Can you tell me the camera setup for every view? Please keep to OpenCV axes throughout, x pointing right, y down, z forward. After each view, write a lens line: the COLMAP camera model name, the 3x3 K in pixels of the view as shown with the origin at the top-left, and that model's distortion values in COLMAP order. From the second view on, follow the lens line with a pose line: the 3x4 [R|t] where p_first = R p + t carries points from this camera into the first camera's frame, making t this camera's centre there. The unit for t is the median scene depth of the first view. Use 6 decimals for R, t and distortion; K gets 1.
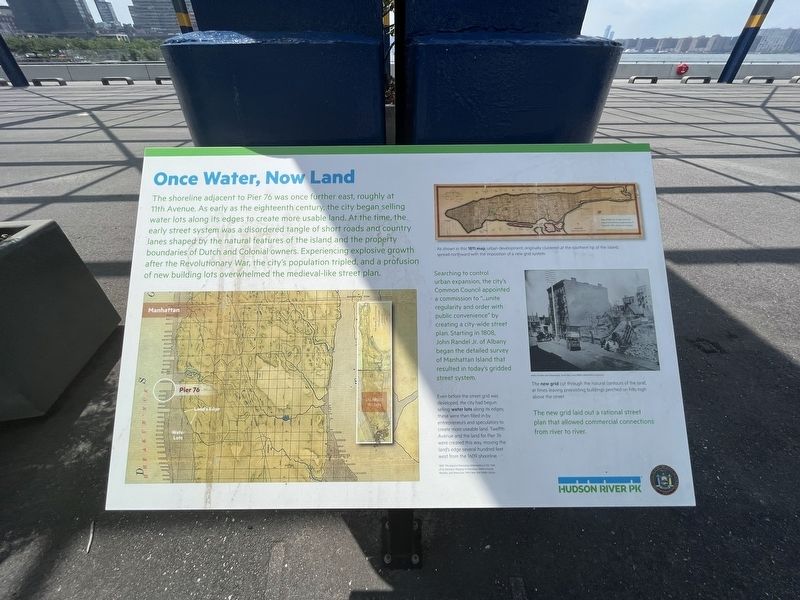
lens RADIAL K [[328.5, 0, 399.0], [0, 328.5, 301.9], [0, 0, 1]] dist [-0.000878, -0.000408]
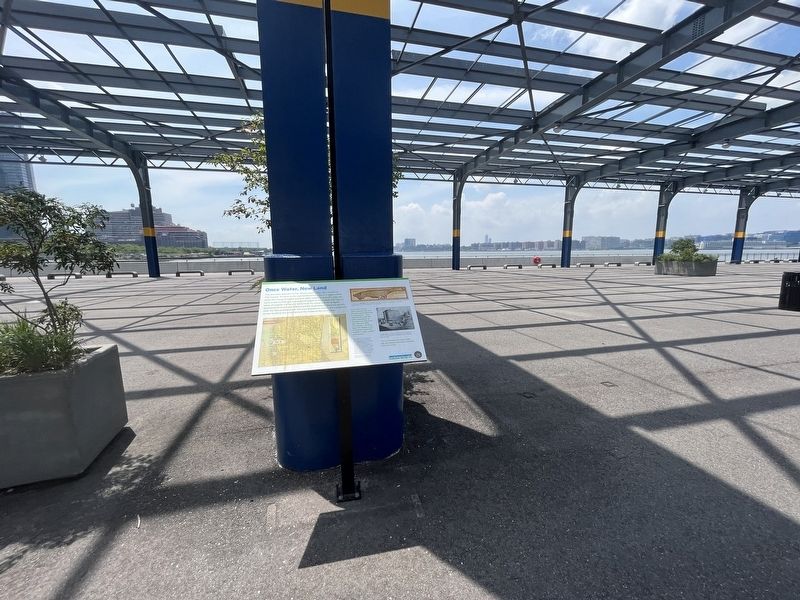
lens RADIAL K [[322.6, 0, 400.0], [0, 322.6, 300.0], [0, 0, 1]] dist [-0.000869, -0.000176]
pose [[0.979182, -0.037287, 0.199531, -0.029926], [0.128562, 0.874614, -0.467464, 0.714795], [-0.157082, 0.483384, 0.861200, -1.000835]]
